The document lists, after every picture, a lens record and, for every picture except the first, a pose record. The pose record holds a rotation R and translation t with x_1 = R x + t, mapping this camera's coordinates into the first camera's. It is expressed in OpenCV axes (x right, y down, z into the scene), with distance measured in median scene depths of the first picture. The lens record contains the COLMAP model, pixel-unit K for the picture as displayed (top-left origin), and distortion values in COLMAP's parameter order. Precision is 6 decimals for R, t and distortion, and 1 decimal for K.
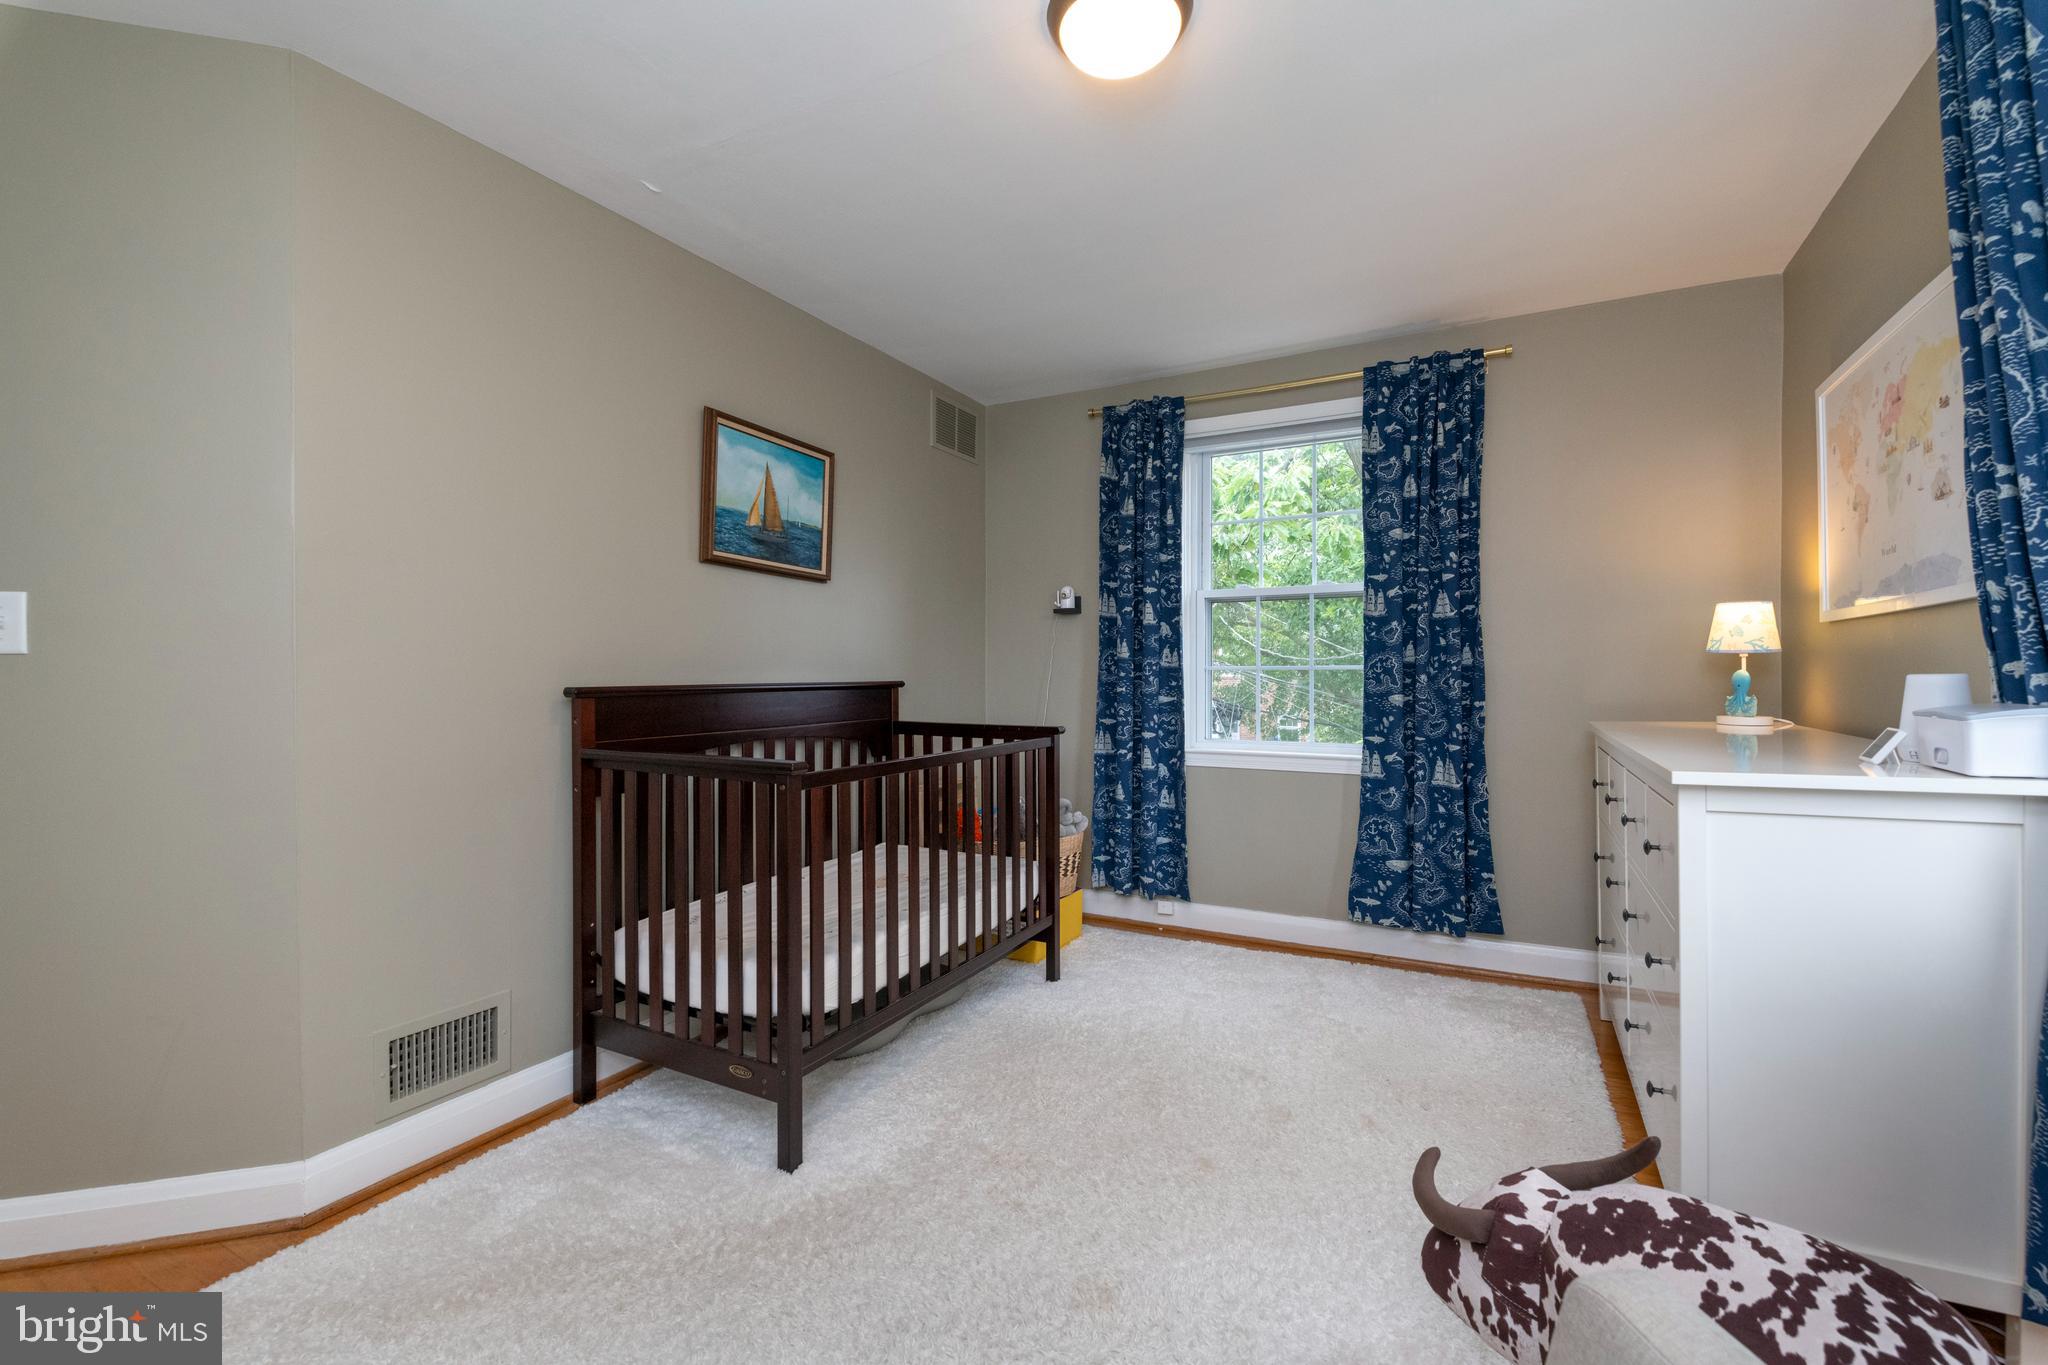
lens RADIAL K [[897.7, 0, 1025.7], [0, 897.7, 680.5], [0, 0, 1]] dist [0.014083, -0.007802]
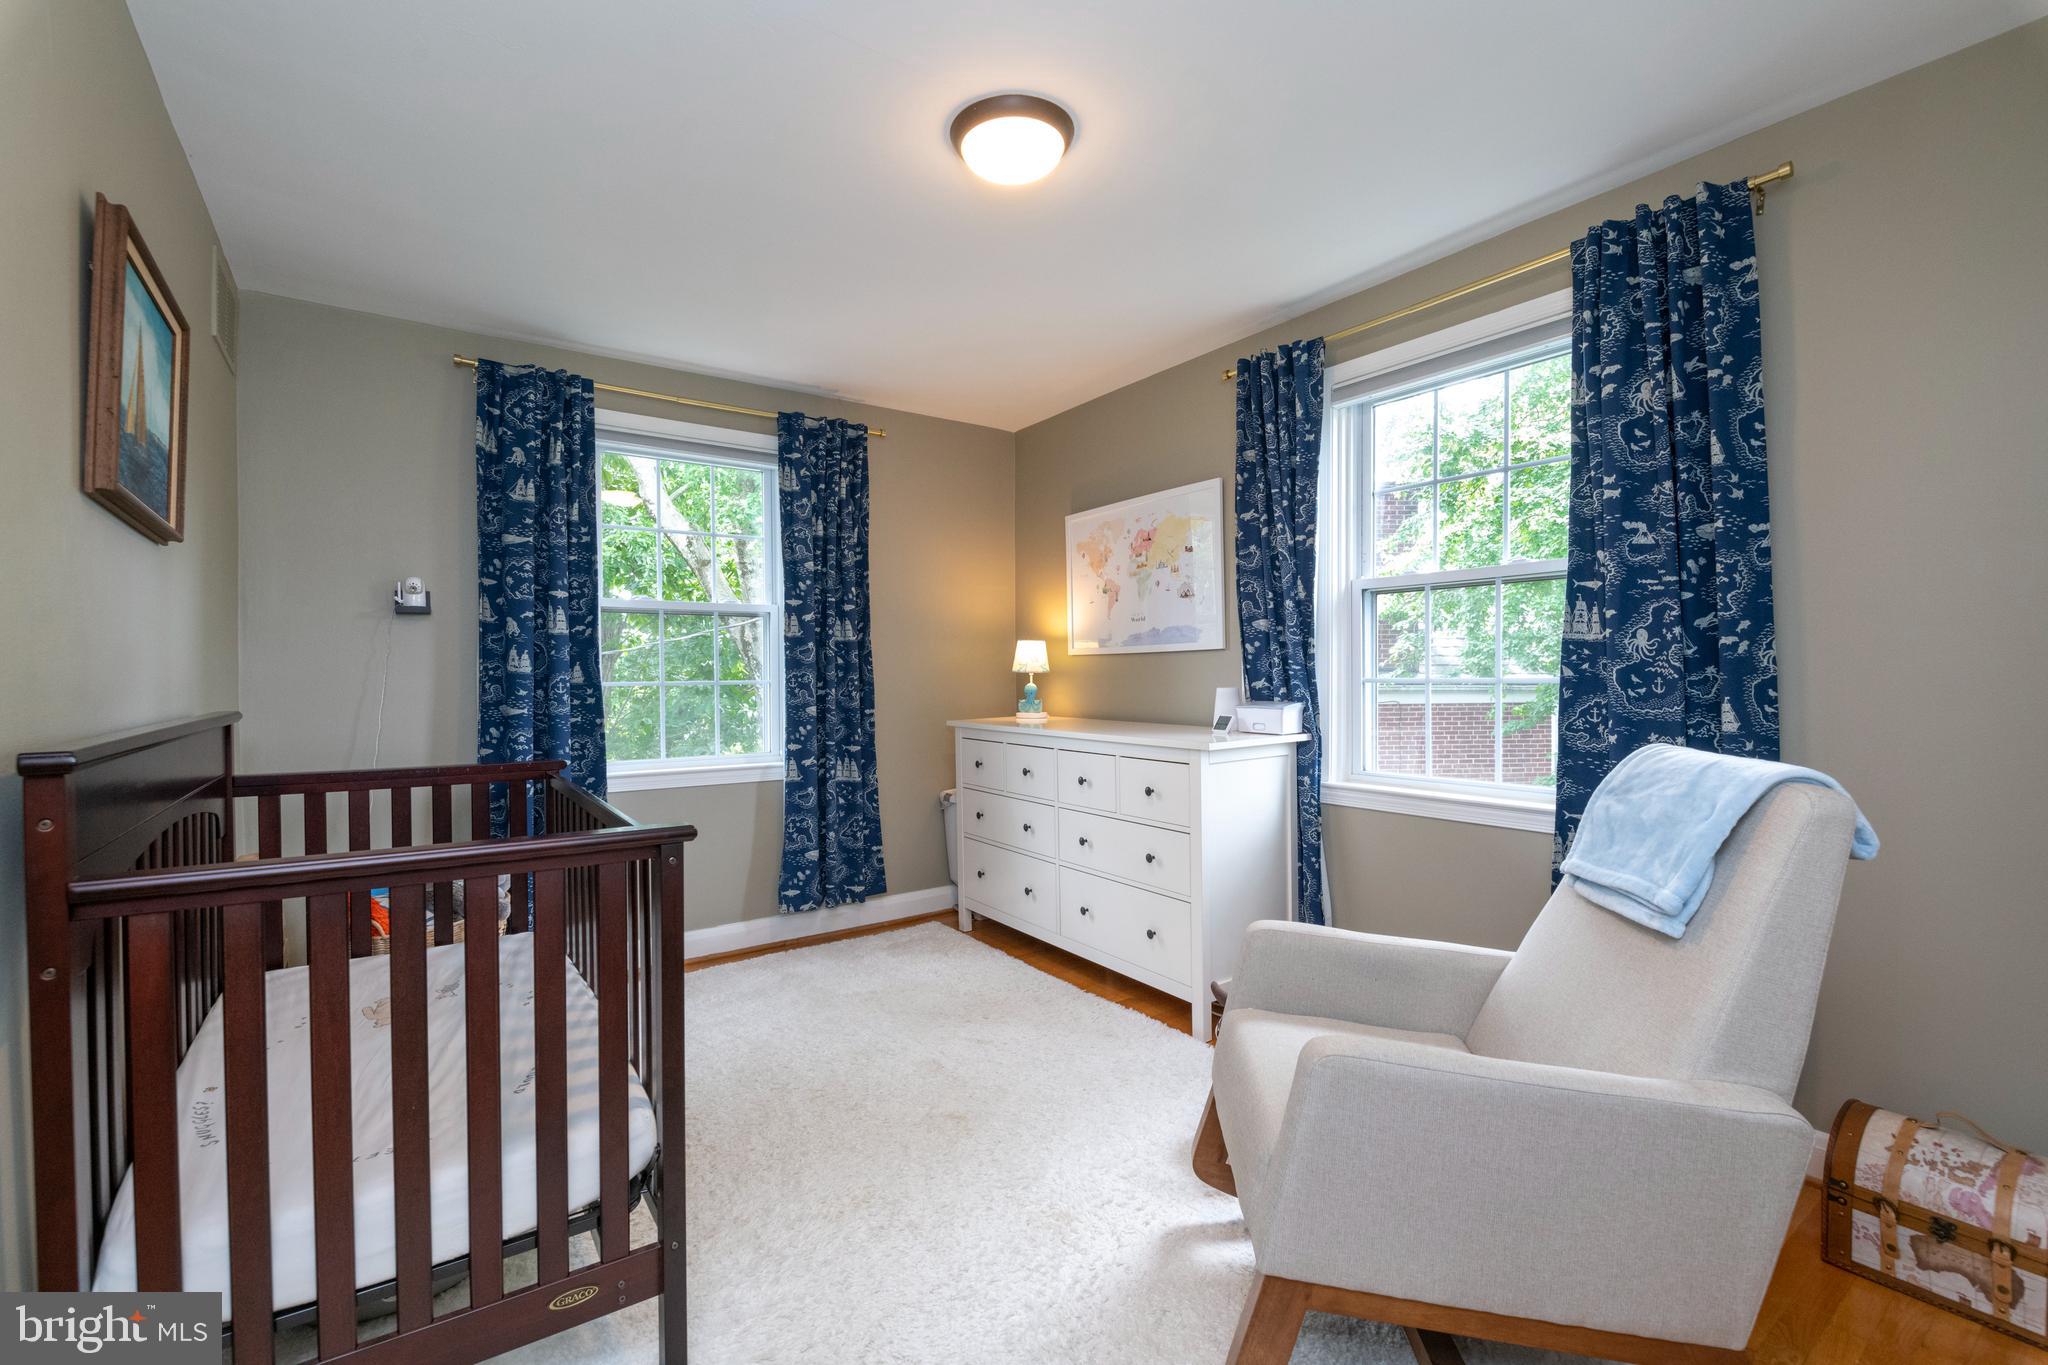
lens RADIAL K [[897.7, 0, 1029.0], [0, 897.7, 678.1], [0, 0, 1]] dist [0.014083, -0.007802]
pose [[0.436859, -0.005976, 0.899510, -0.498080], [0.012560, 0.999921, 0.000543, -0.017177], [-0.899442, 0.011061, 0.436900, 0.251343]]
